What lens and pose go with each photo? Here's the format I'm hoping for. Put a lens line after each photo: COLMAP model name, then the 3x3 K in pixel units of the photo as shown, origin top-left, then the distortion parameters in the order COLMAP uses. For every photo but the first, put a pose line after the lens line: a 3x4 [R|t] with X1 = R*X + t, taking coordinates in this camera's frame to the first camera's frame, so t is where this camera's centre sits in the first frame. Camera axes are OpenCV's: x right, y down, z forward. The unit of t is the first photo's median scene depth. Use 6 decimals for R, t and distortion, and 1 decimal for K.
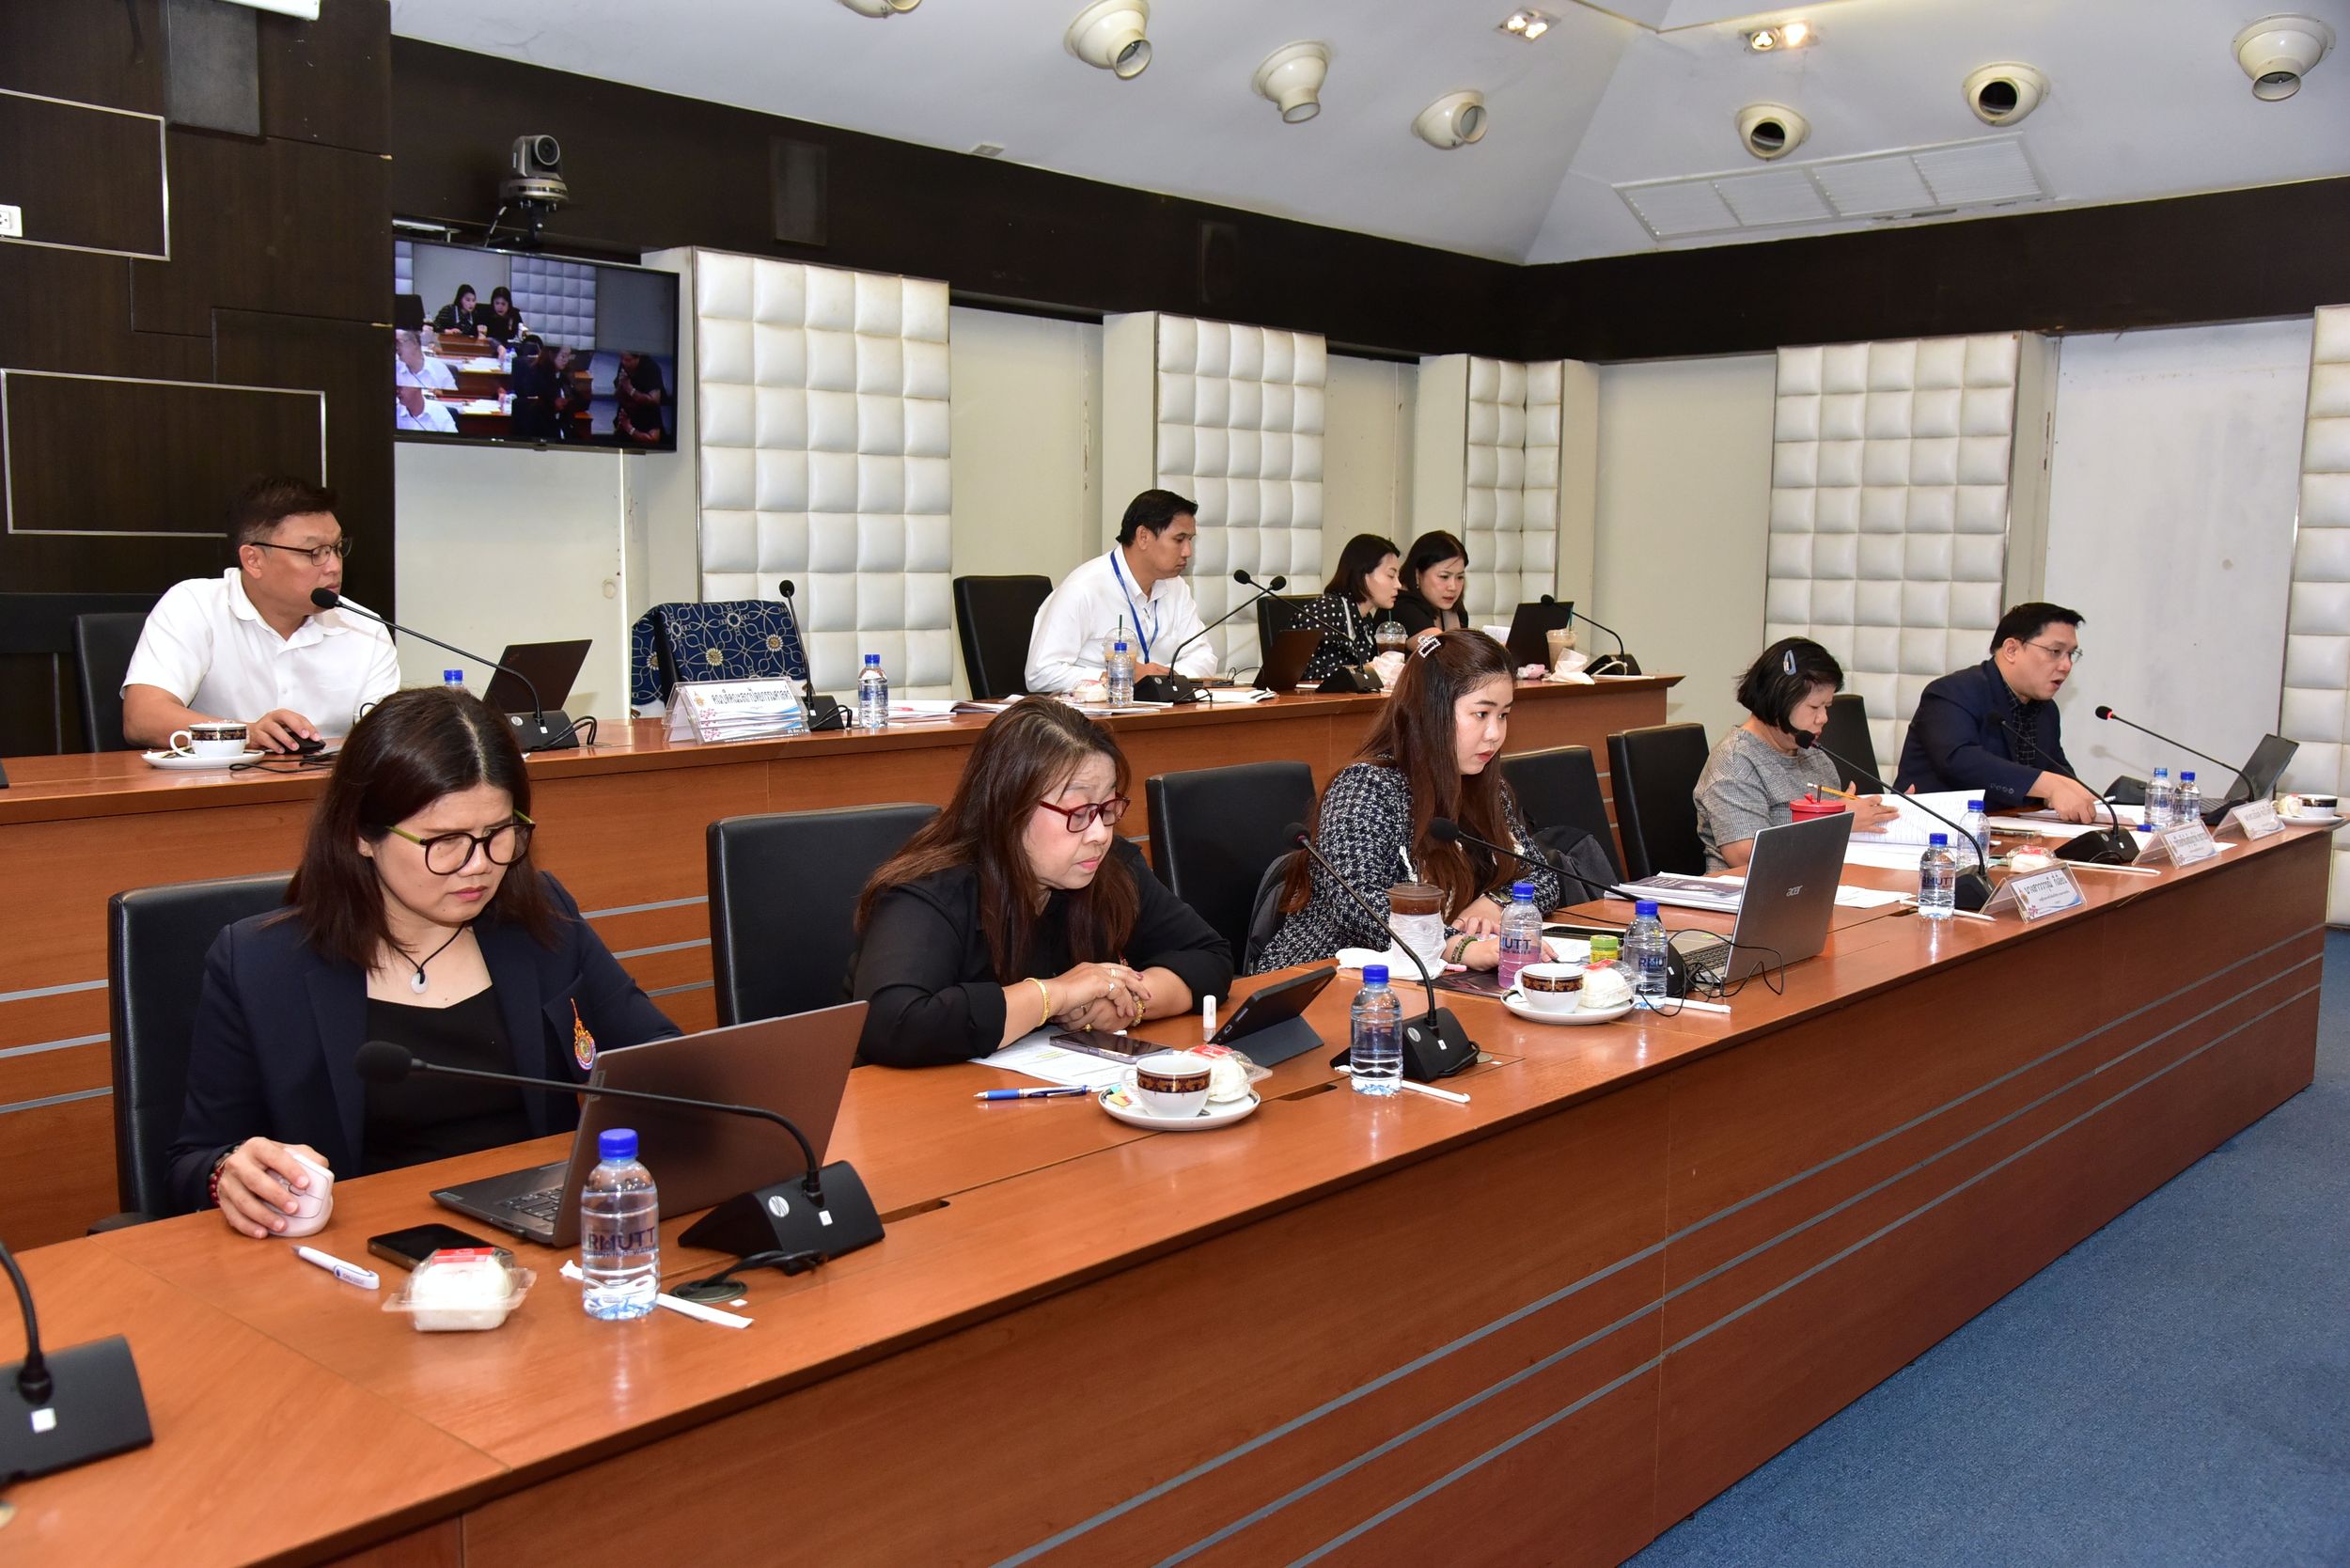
lens RADIAL K [[2116.3, 0, 1181.1], [0, 2116.3, 787.7], [0, 0, 1]] dist [0.064809, 0.001542]
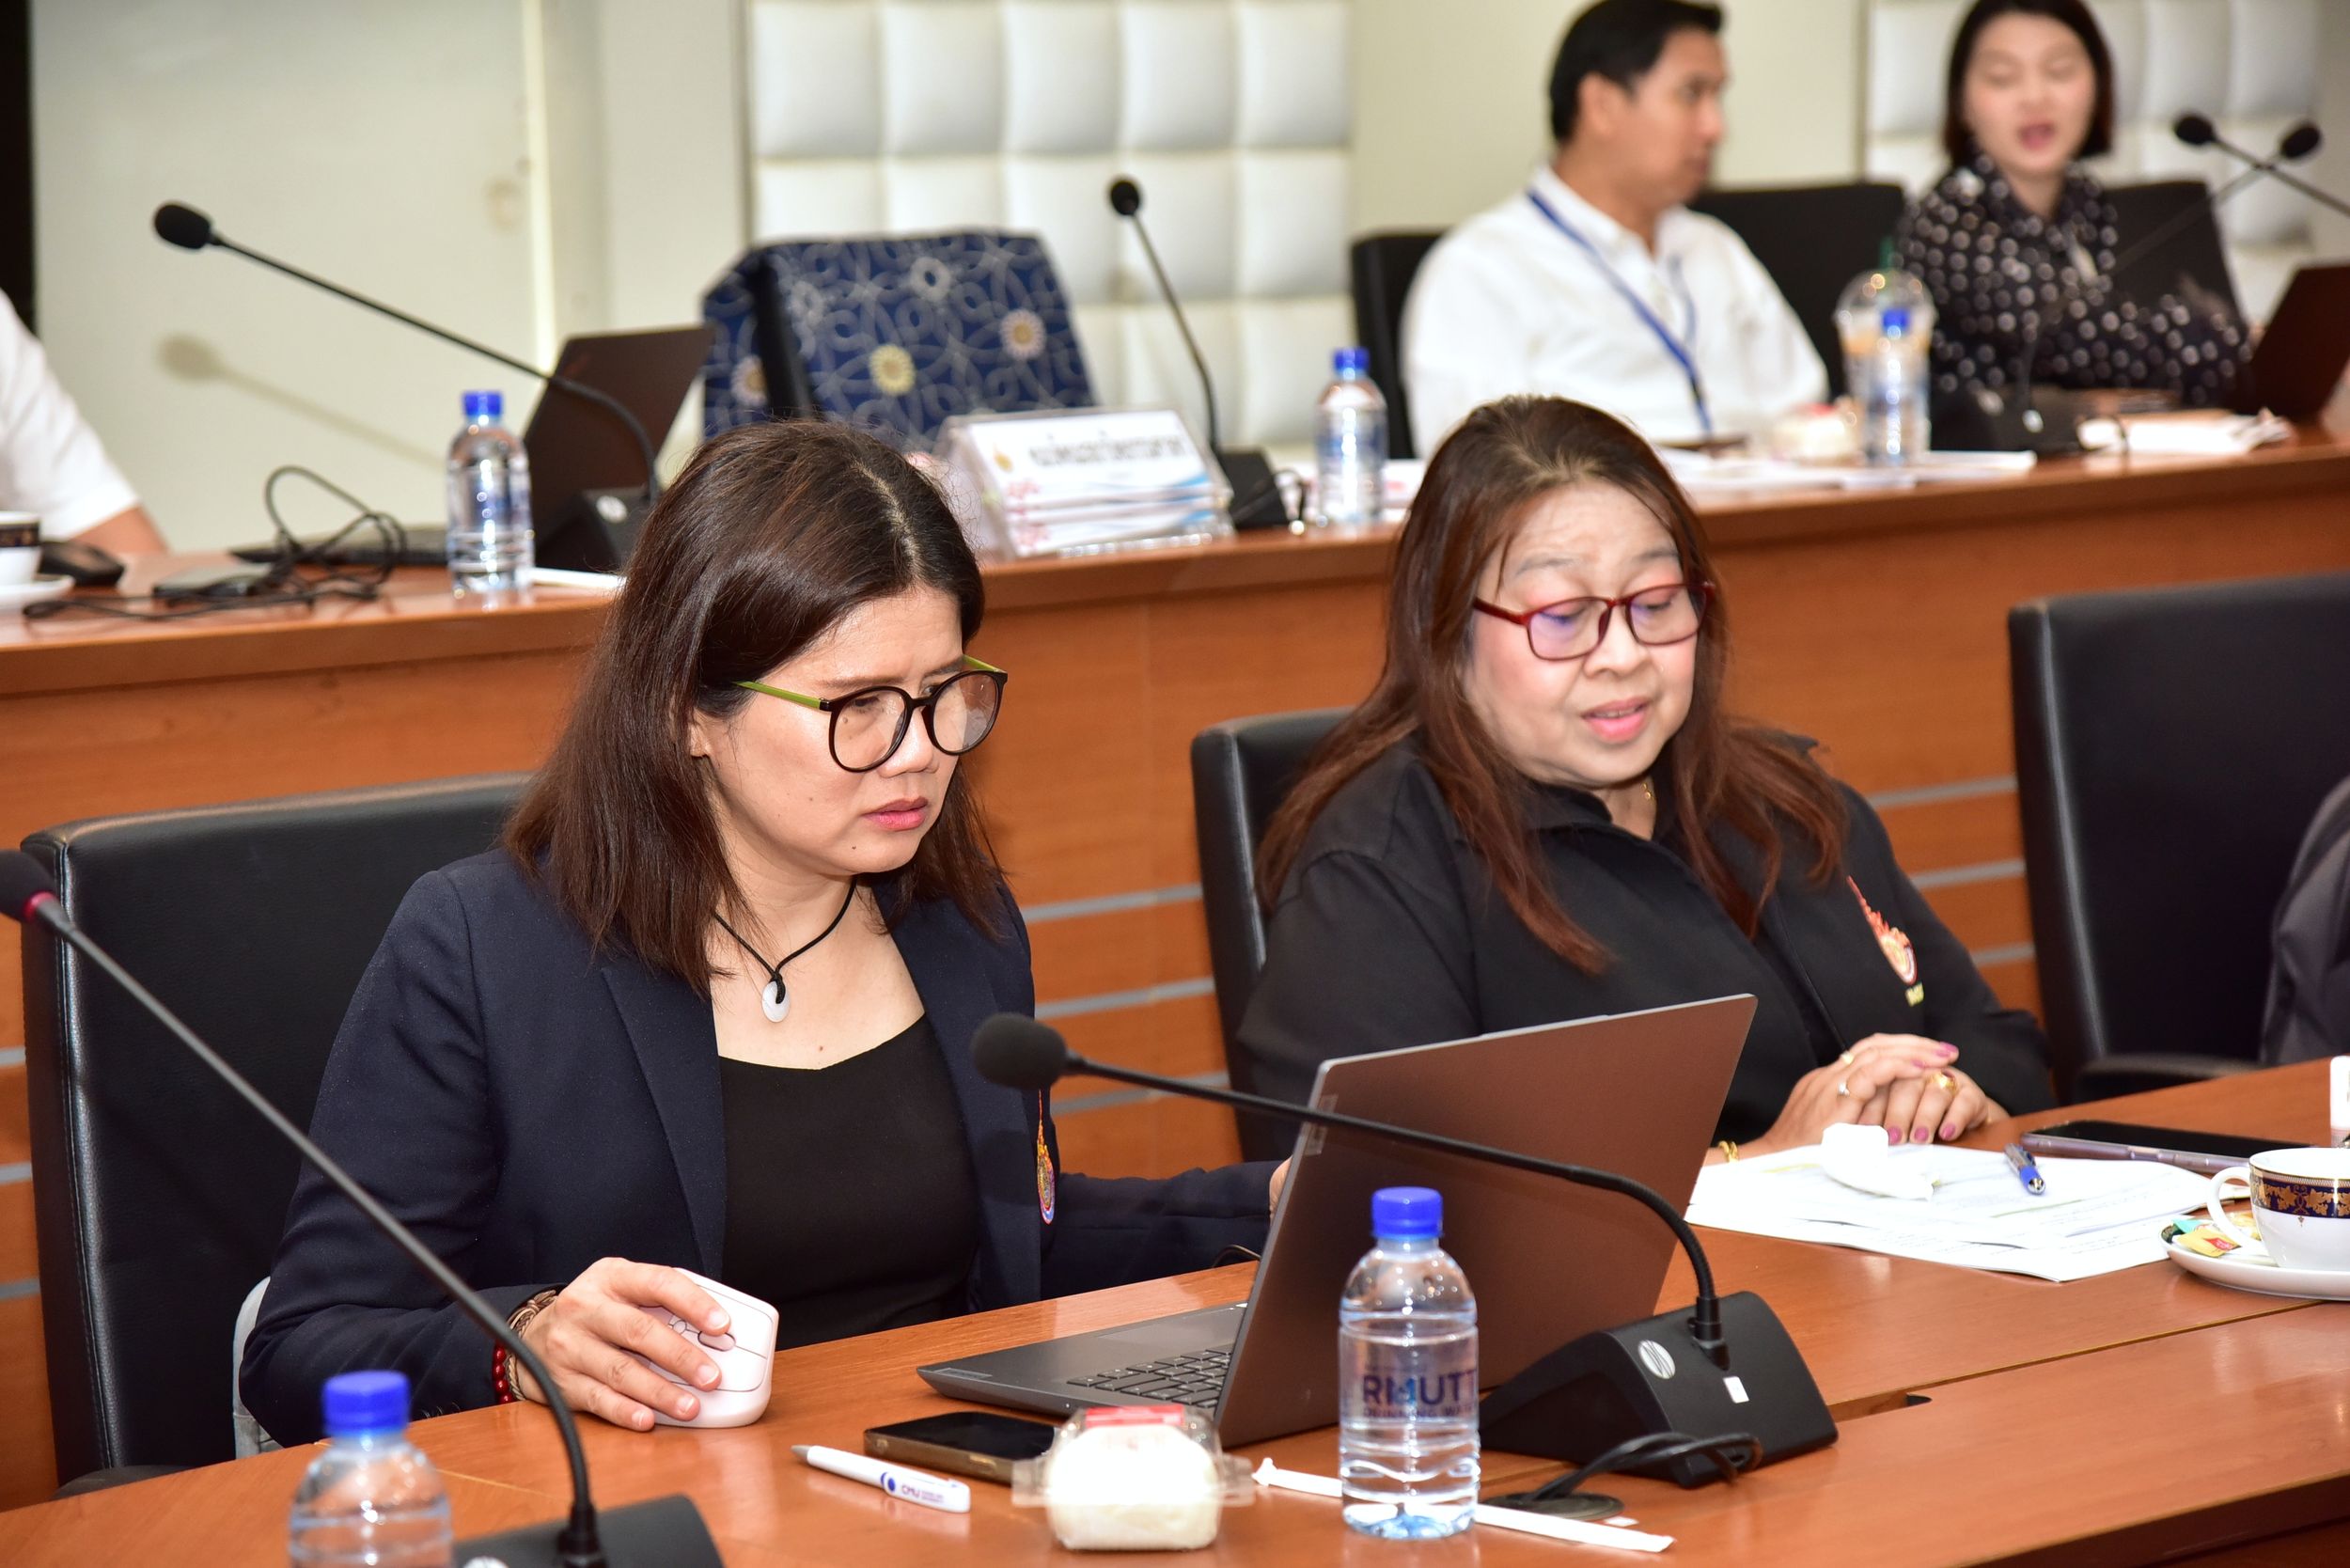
lens RADIAL K [[6188.8, 0, 1240.9], [0, 6188.8, 800.5], [0, 0, 1]] dist [0.992689, 0.000000]
pose [[0.997158, -0.012845, -0.074242, -0.076451], [0.013075, 0.999911, 0.002603, 0.023448], [0.074202, -0.003566, 0.997237, -0.239894]]
